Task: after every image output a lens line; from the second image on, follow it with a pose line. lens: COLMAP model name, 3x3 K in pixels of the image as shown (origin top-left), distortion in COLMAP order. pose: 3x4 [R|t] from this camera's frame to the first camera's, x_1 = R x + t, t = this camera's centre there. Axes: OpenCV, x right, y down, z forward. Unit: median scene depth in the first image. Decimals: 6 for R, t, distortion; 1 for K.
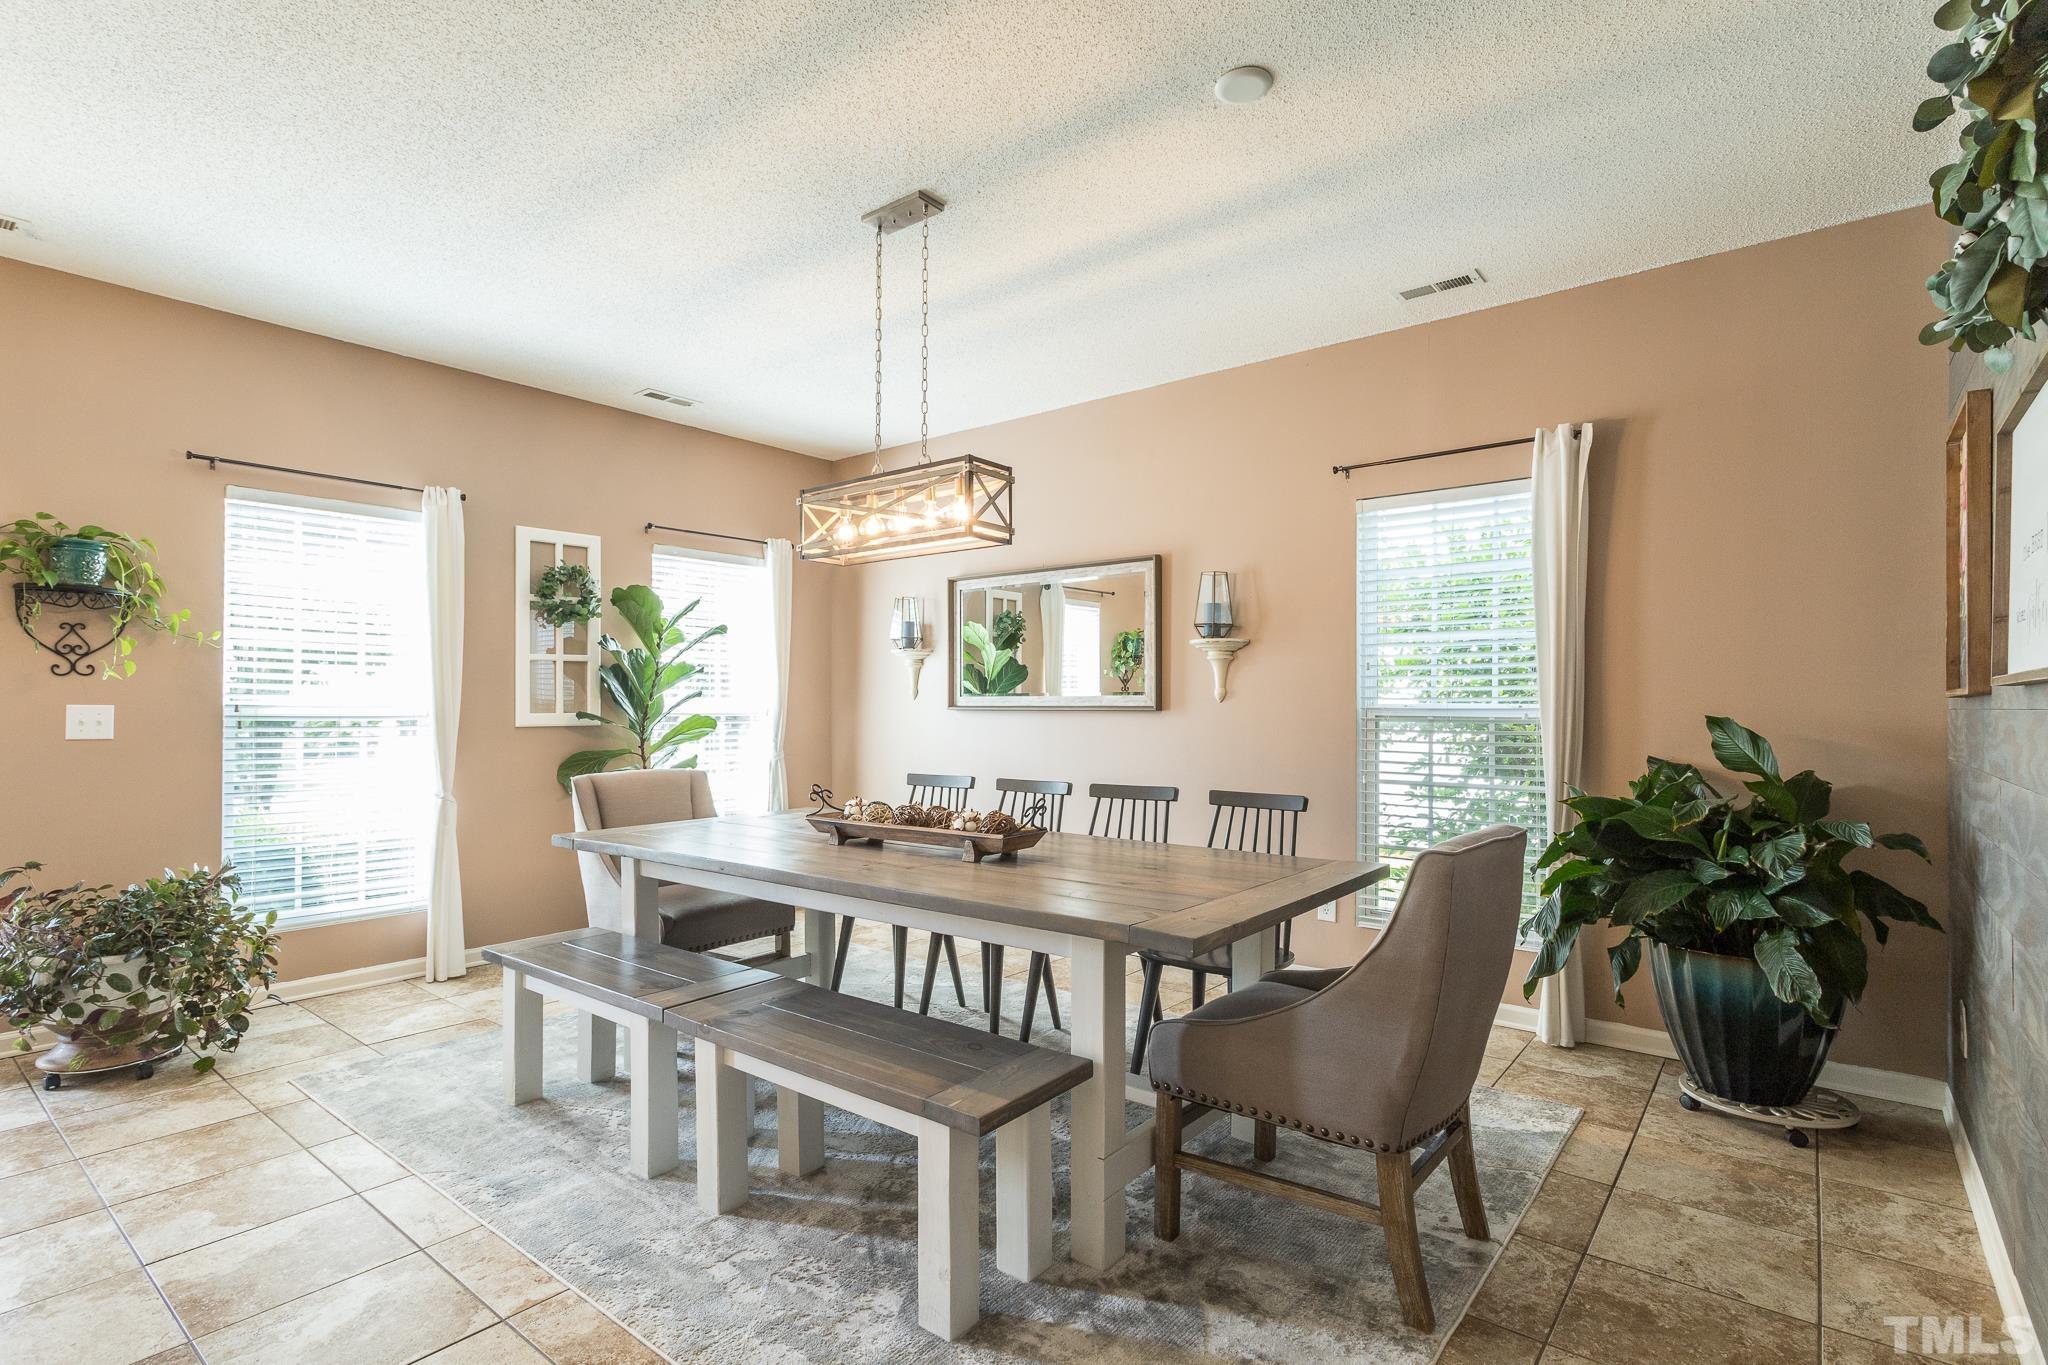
lens RADIAL K [[990.1, 0, 1030.8], [0, 990.1, 702.4], [0, 0, 1]] dist [0.003494, 0.000043]
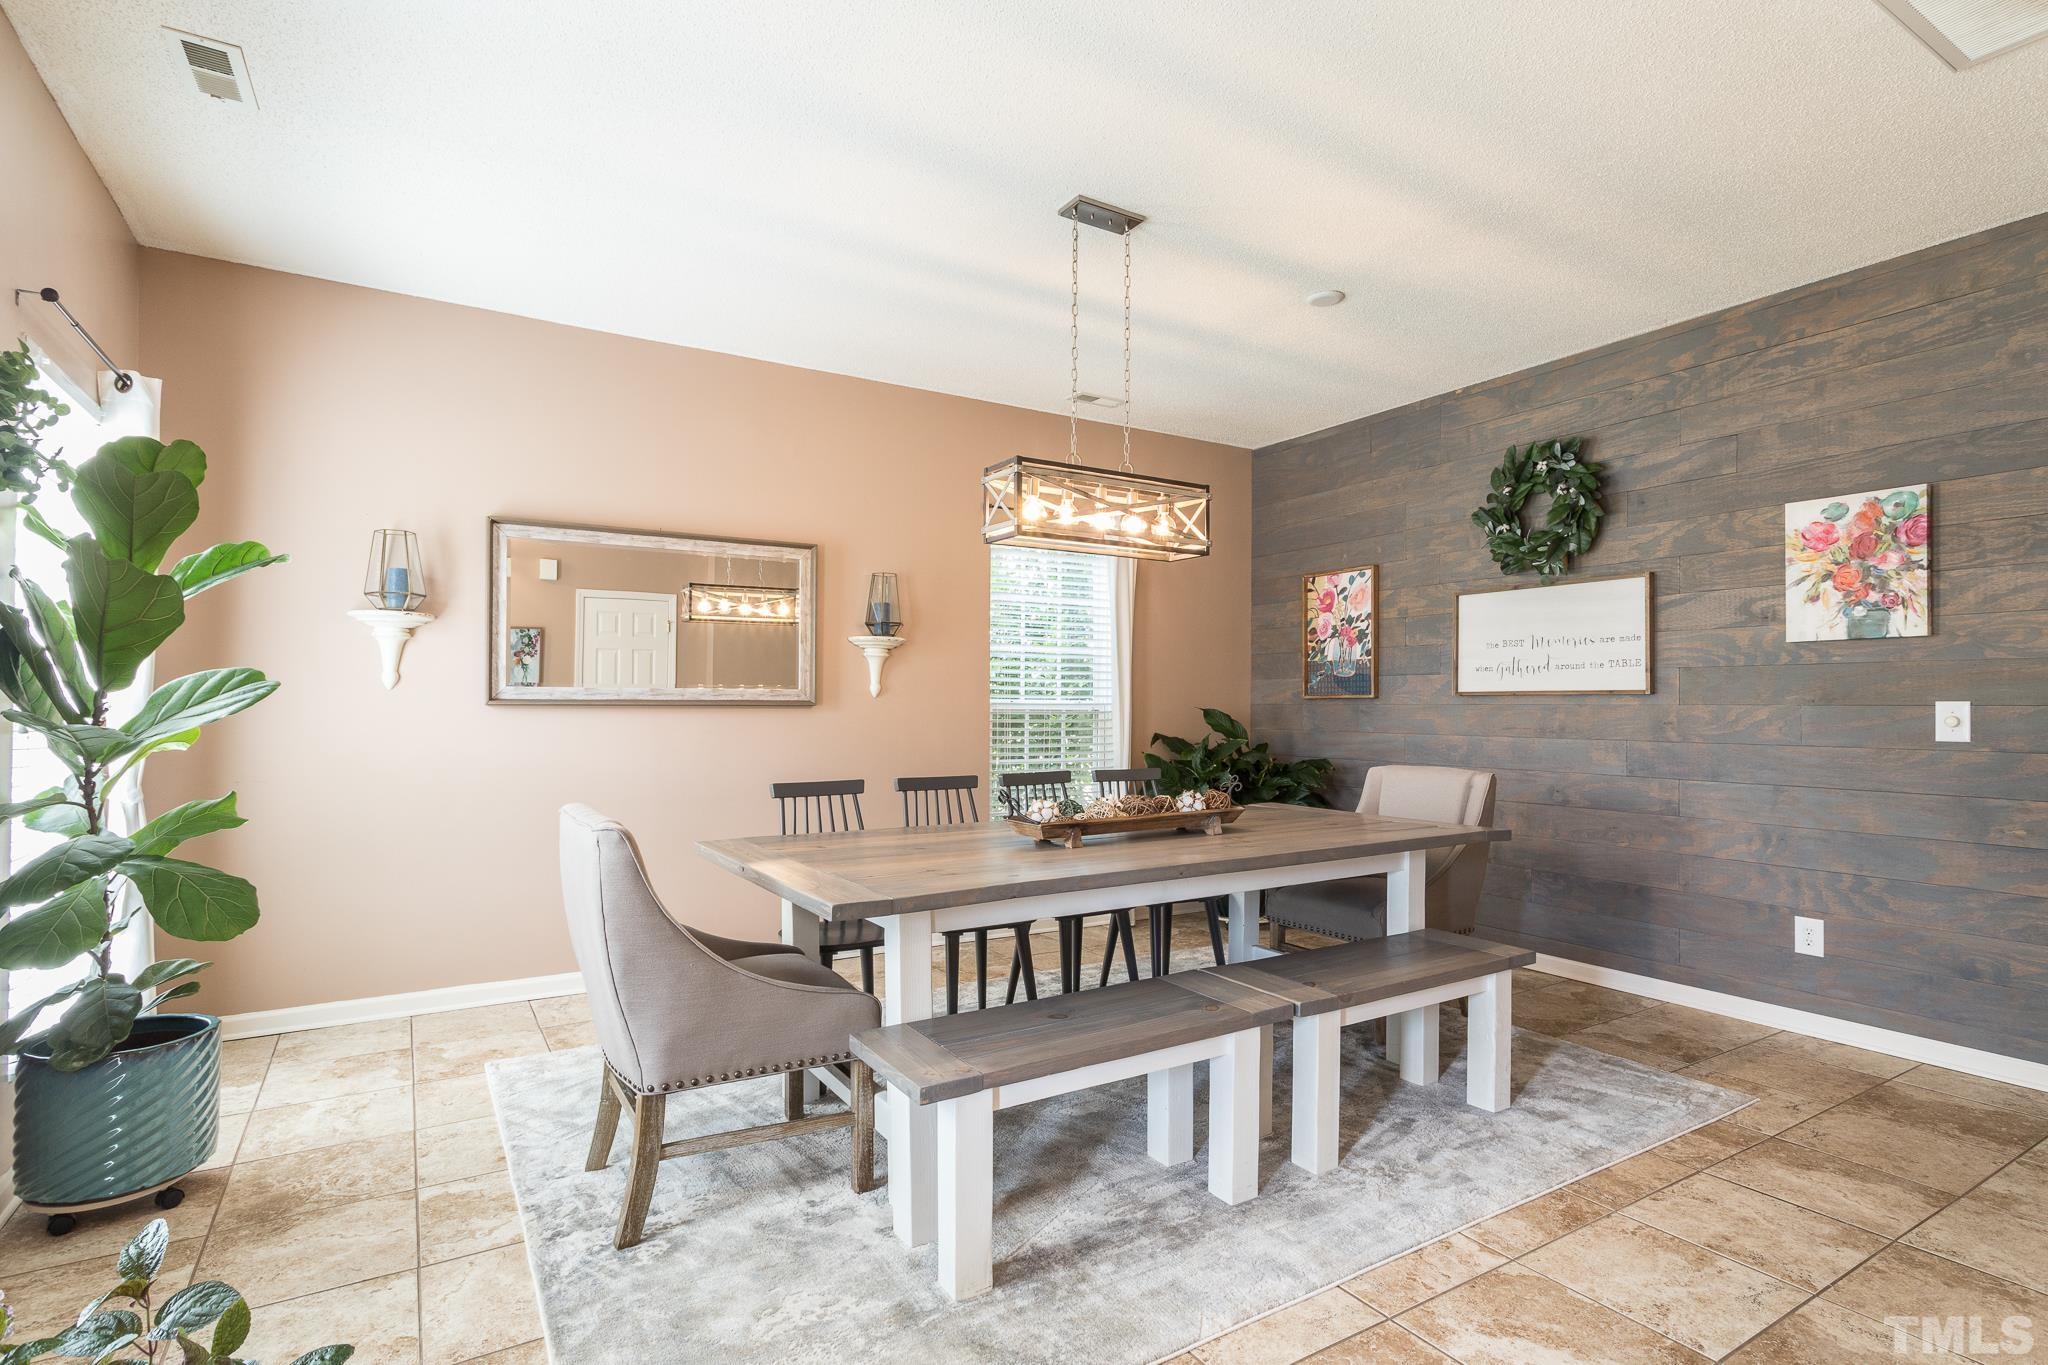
lens RADIAL K [[990.1, 0, 1028.2], [0, 990.1, 697.3], [0, 0, 1]] dist [0.003494, 0.000043]
pose [[0.345813, 0.008174, 0.938268, -0.751416], [-0.013220, 0.999905, -0.003839, 0.003256], [-0.938210, -0.011076, 0.345888, 0.483143]]
